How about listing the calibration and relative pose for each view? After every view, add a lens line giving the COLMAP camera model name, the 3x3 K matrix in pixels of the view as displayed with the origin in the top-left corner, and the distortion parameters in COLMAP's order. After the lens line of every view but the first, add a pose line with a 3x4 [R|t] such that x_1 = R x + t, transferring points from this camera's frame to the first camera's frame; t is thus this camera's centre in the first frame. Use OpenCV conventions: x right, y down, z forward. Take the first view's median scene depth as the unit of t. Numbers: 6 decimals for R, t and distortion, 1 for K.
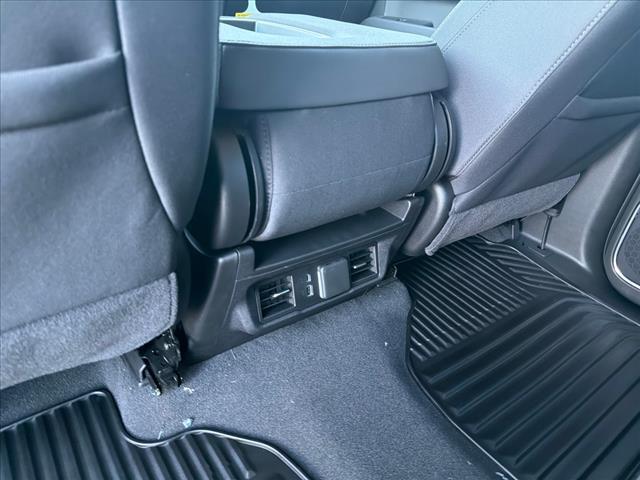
lens RADIAL K [[452.8, 0, 320.0], [0, 452.8, 240.0], [0, 0, 1]] dist [0.077120, -0.133848]
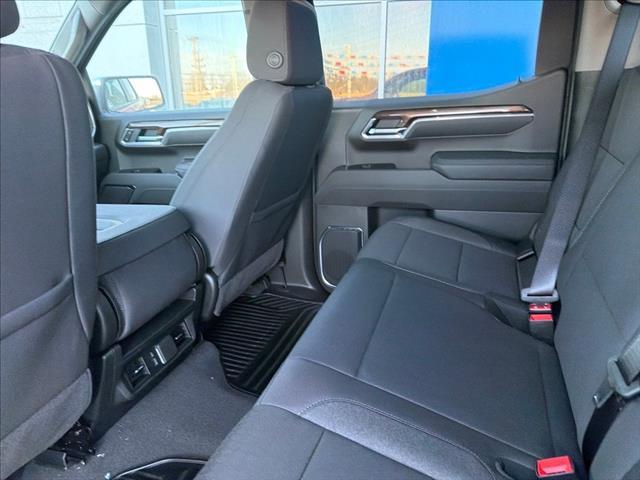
lens RADIAL K [[452.8, 0, 320.0], [0, 452.8, 240.0], [0, 0, 1]] dist [0.077120, -0.133848]
pose [[0.825863, -0.309741, 0.471180, -0.161312], [0.390917, 0.916716, -0.082558, 0.073153], [-0.406367, 0.252374, 0.878165, -0.741054]]
